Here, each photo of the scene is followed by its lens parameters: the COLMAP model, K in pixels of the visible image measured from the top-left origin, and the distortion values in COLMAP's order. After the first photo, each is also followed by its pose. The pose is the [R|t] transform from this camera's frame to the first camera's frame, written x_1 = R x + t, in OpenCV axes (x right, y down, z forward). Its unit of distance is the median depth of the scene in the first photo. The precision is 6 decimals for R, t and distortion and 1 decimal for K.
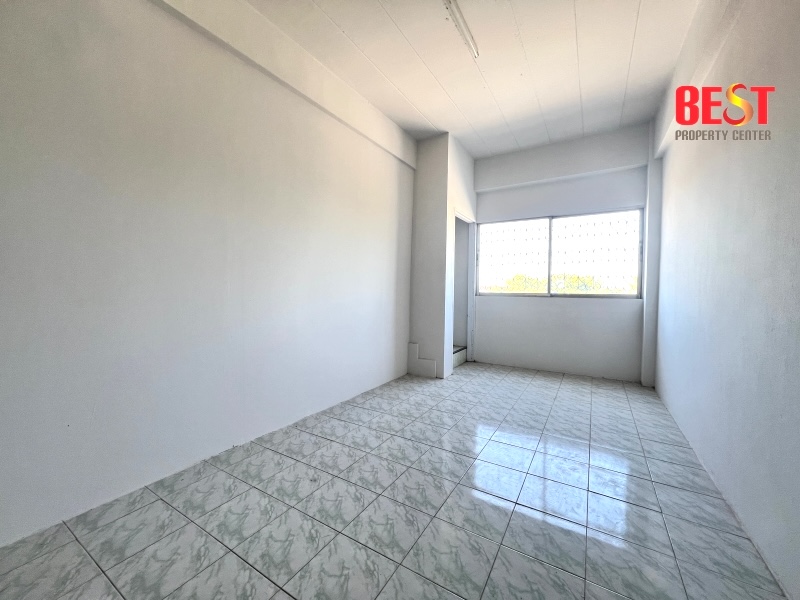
lens RADIAL K [[323.5, 0, 395.8], [0, 323.5, 301.0], [0, 0, 1]] dist [0.003333, -0.000115]
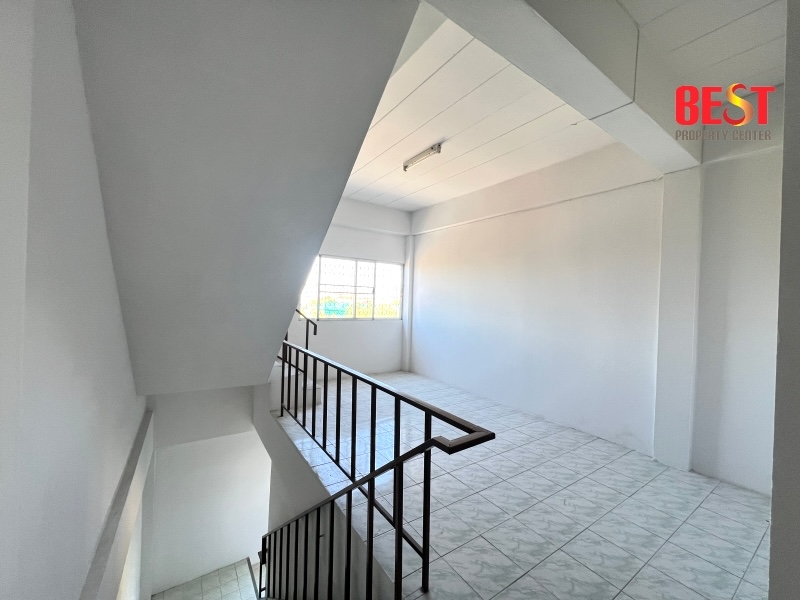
lens RADIAL K [[317.2, 0, 396.6], [0, 317.2, 300.0], [0, 0, 1]] dist [0.000961, 0.000105]
pose [[0.412848, 0.004068, 0.910791, -0.701679], [0.004325, 0.999970, -0.006427, -0.097339], [-0.910790, 0.006593, 0.412818, 0.370912]]
